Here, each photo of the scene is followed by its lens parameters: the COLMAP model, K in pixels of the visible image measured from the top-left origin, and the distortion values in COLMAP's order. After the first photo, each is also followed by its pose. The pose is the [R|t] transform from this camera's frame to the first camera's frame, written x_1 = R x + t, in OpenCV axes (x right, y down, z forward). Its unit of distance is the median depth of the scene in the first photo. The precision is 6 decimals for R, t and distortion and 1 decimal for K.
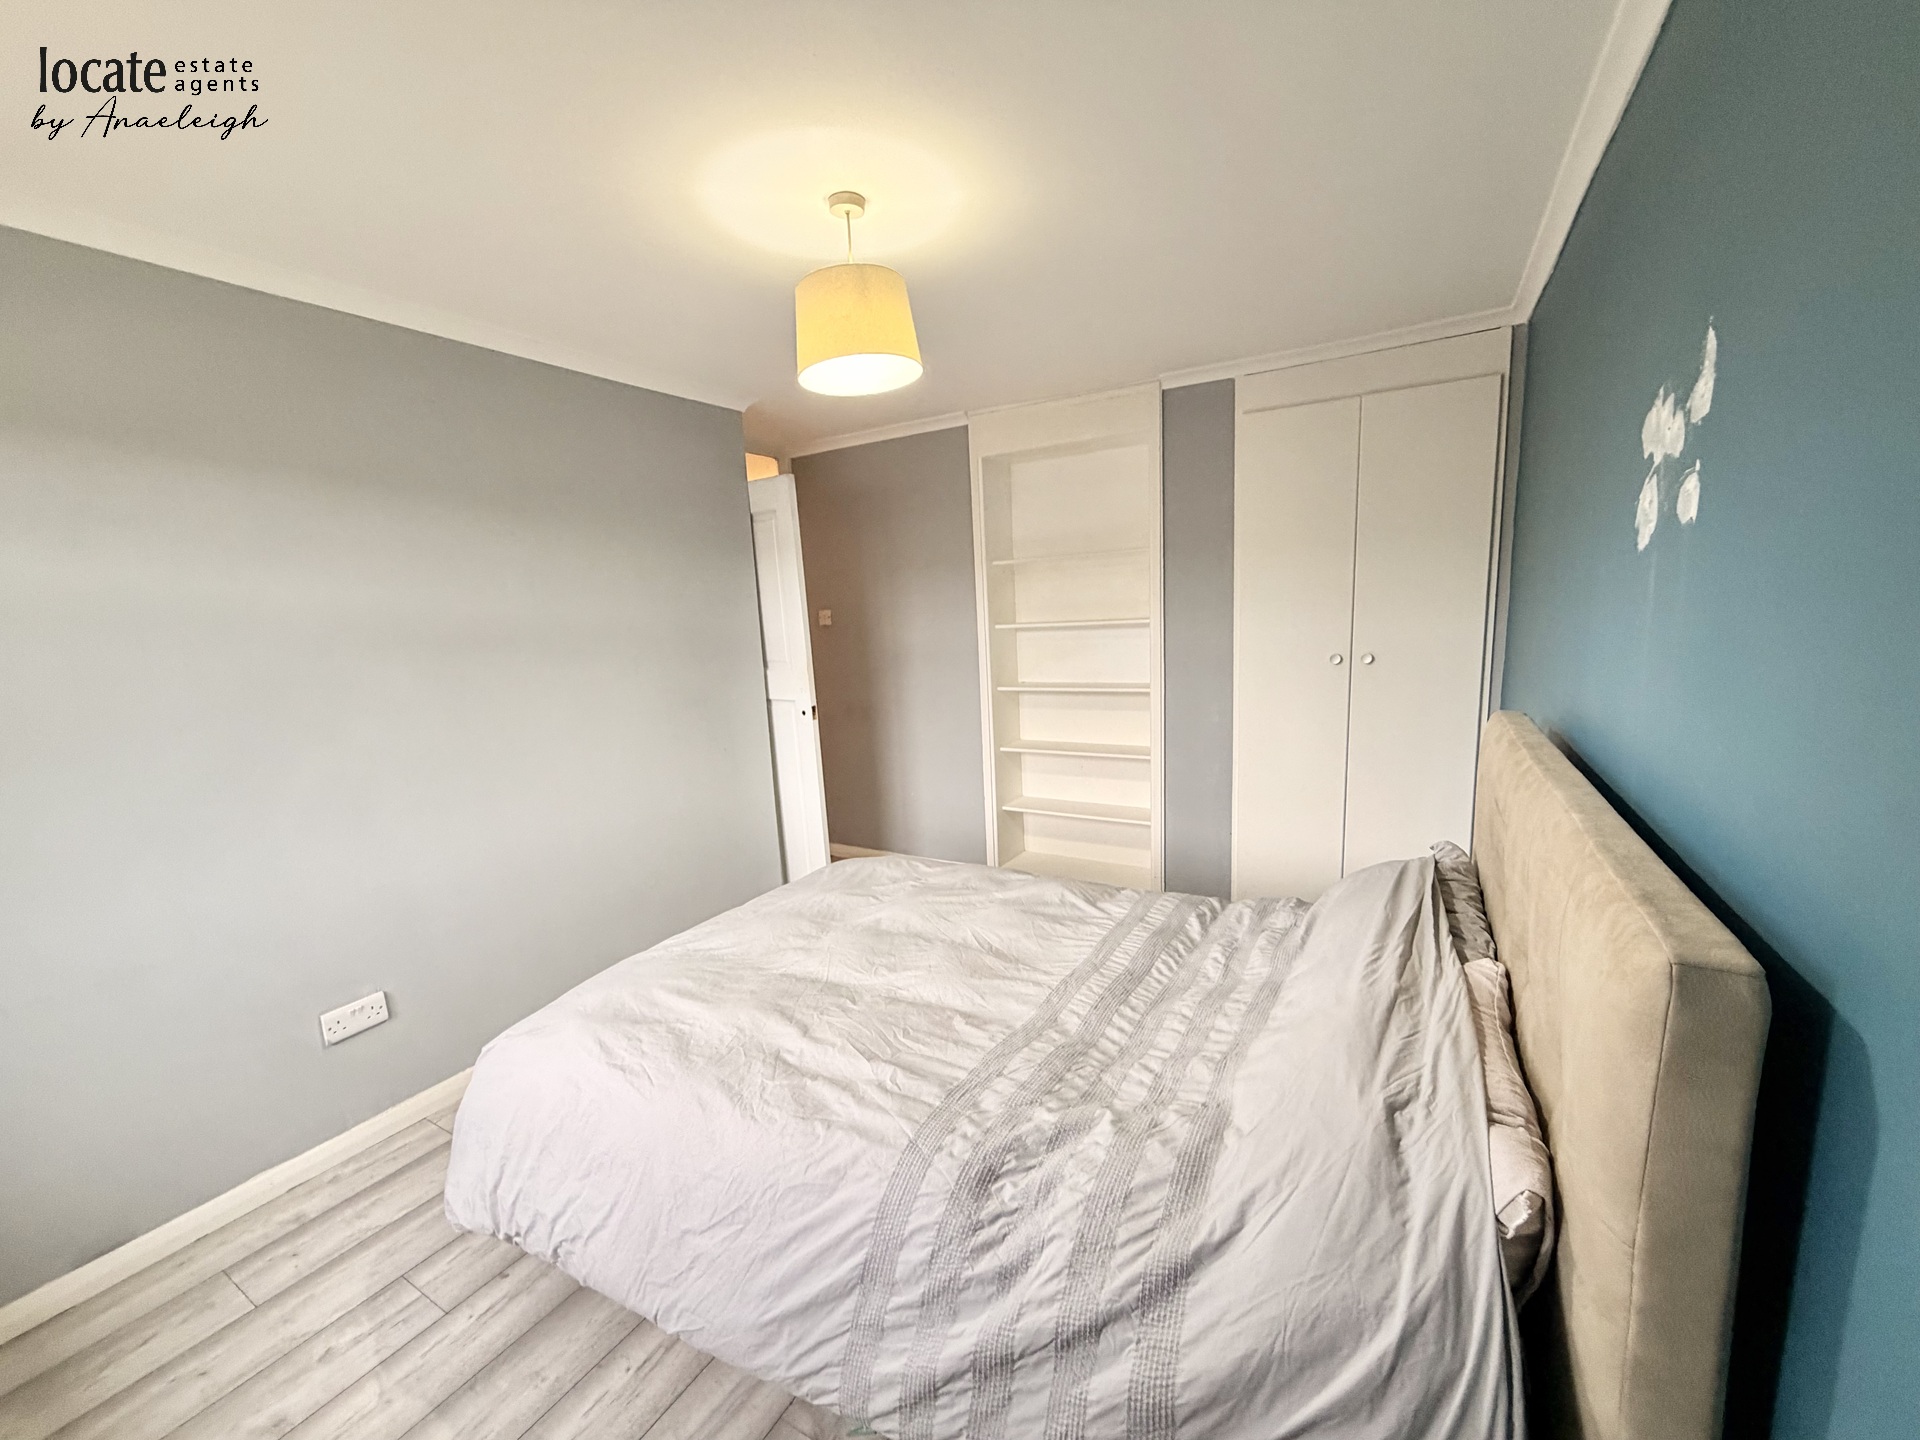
lens RADIAL K [[762.4, 0, 953.3], [0, 762.4, 723.8], [0, 0, 1]] dist [-0.001415, -0.000326]
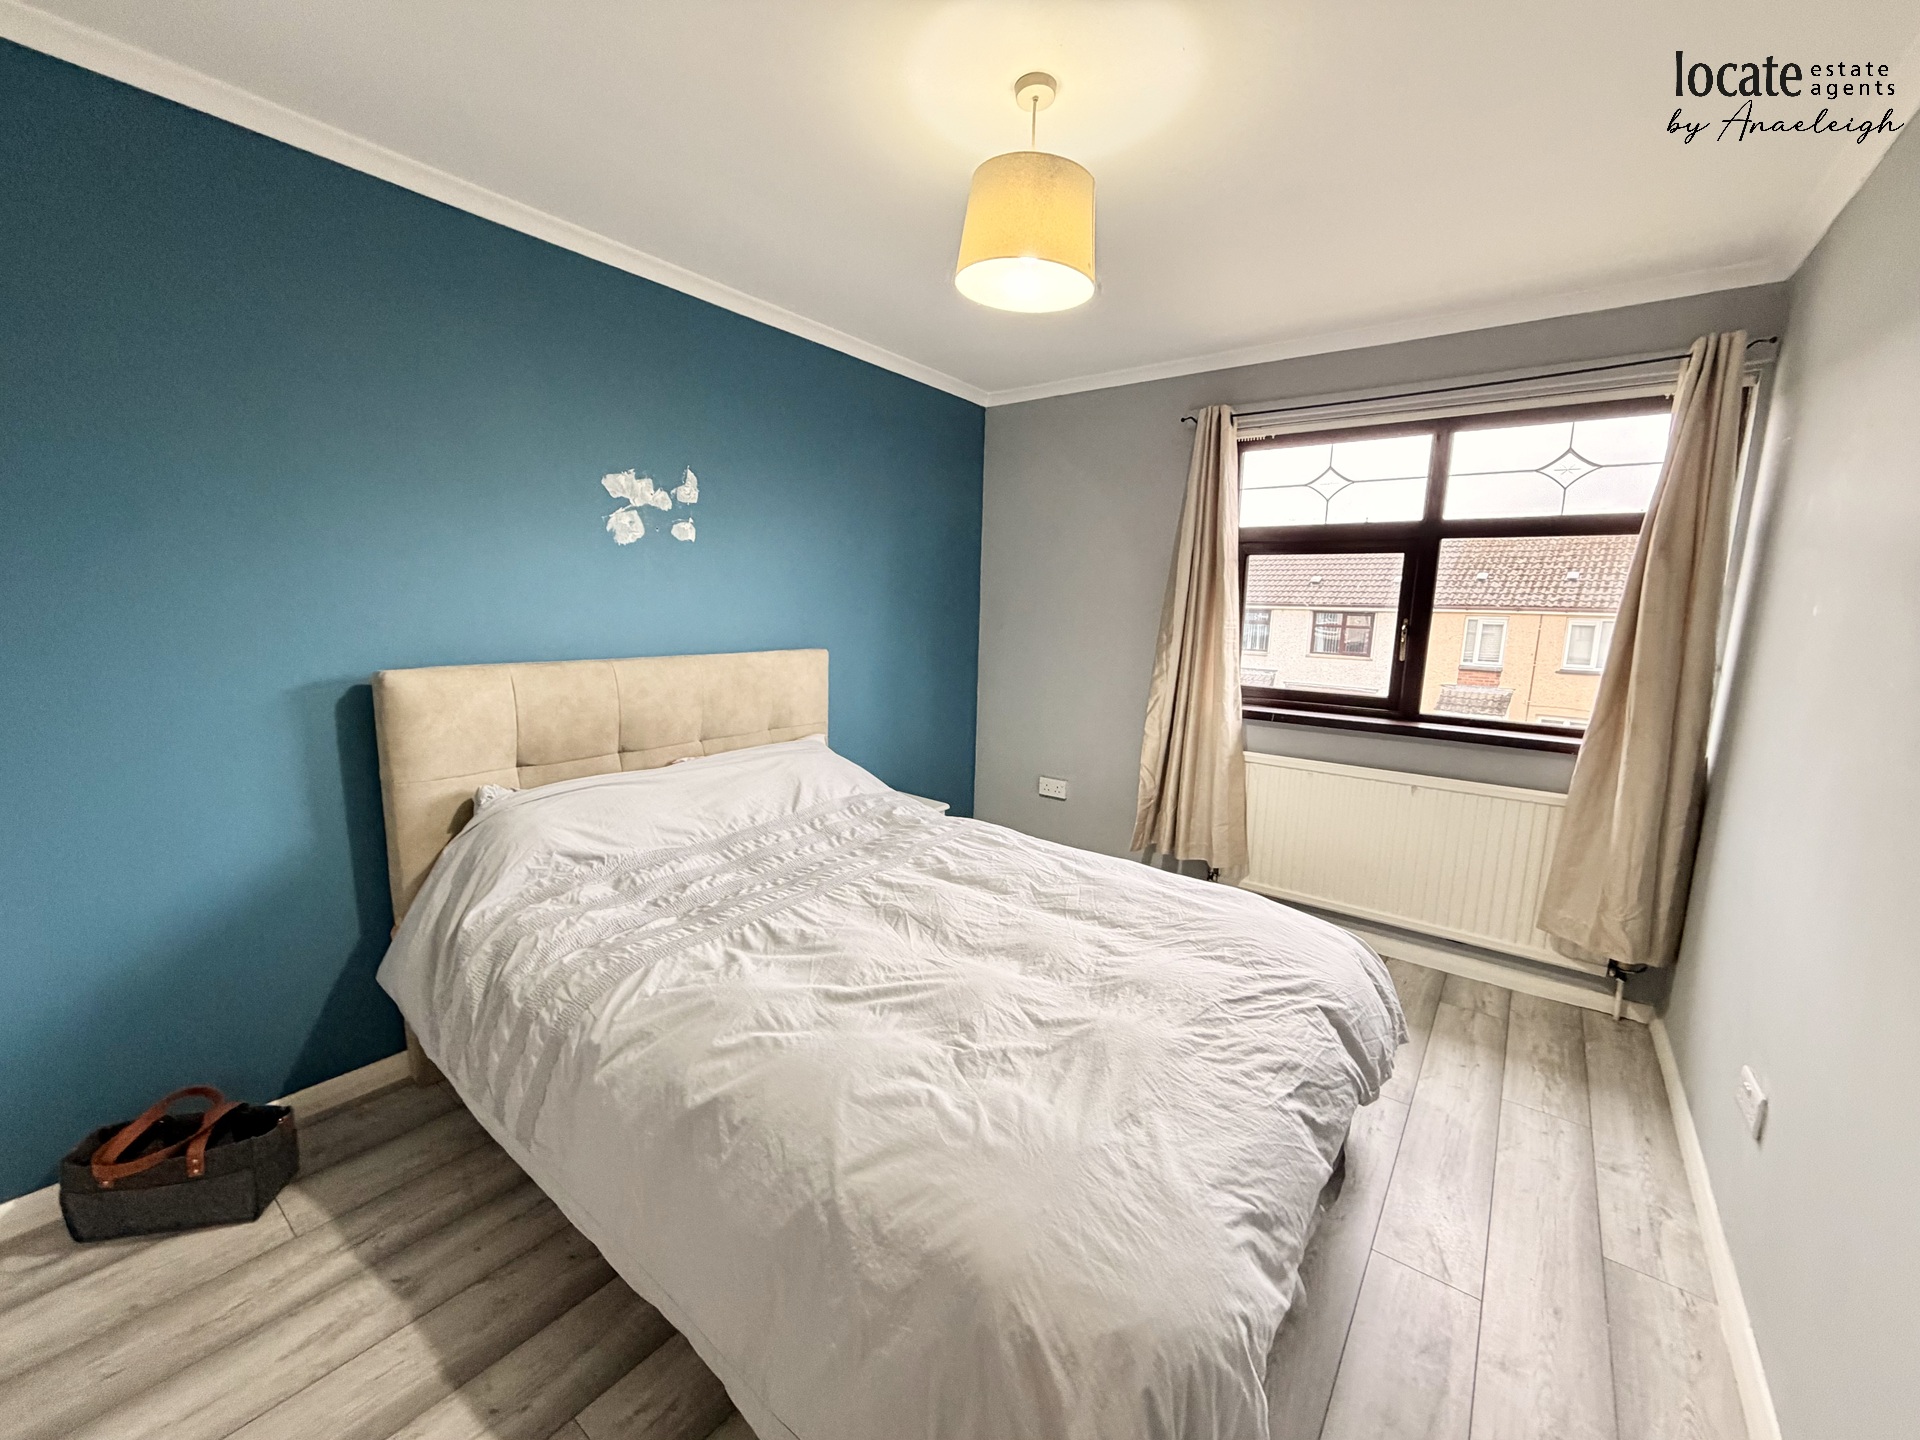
lens RADIAL K [[762.4, 0, 953.3], [0, 762.4, 723.8], [0, 0, 1]] dist [-0.001415, -0.000326]
pose [[-0.992109, -0.000644, 0.125374, -0.131745], [0.037076, 0.953755, 0.298289, -0.206436], [-0.119768, 0.300584, -0.946205, 1.755894]]
